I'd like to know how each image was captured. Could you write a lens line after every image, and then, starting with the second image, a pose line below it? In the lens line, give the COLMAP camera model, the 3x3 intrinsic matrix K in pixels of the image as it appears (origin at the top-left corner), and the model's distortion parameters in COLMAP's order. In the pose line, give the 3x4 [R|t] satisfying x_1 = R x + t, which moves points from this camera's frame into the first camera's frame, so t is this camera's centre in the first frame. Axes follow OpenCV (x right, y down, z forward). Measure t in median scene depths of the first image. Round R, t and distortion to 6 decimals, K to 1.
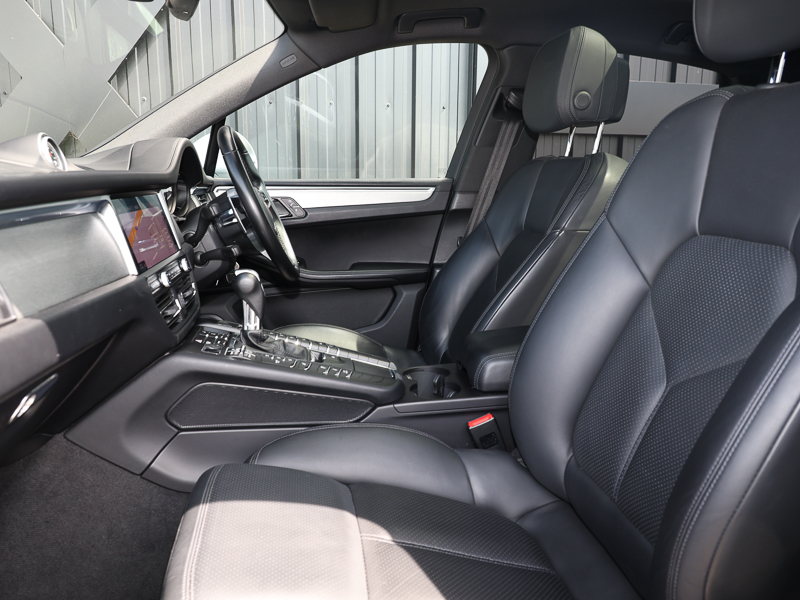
lens RADIAL K [[642.4, 0, 400.0], [0, 642.4, 300.0], [0, 0, 1]] dist [0.009774, -0.003006]
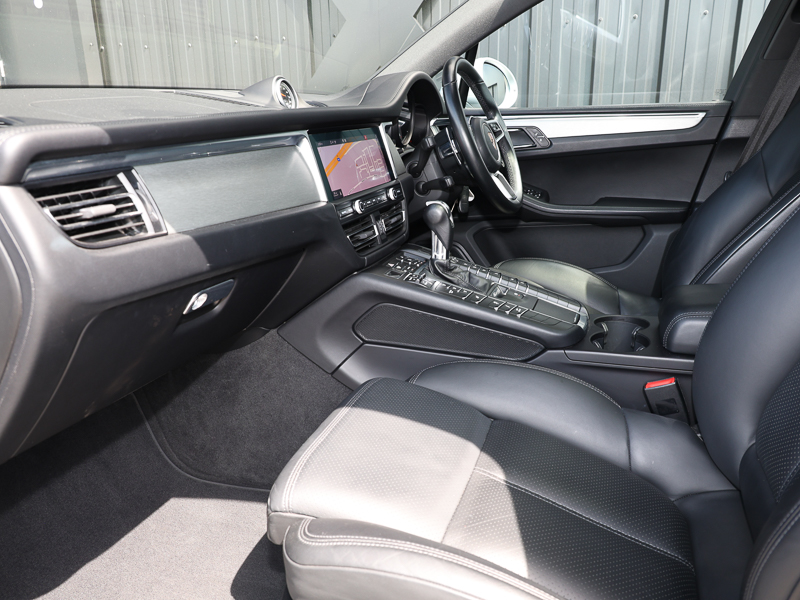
lens RADIAL K [[642.4, 0, 400.0], [0, 642.4, 300.0], [0, 0, 1]] dist [0.009774, -0.003006]
pose [[0.863893, 0.120424, -0.489068, 0.236164], [-0.065423, 0.989600, 0.128108, -0.017539], [0.499409, -0.078675, 0.862787, 0.059183]]
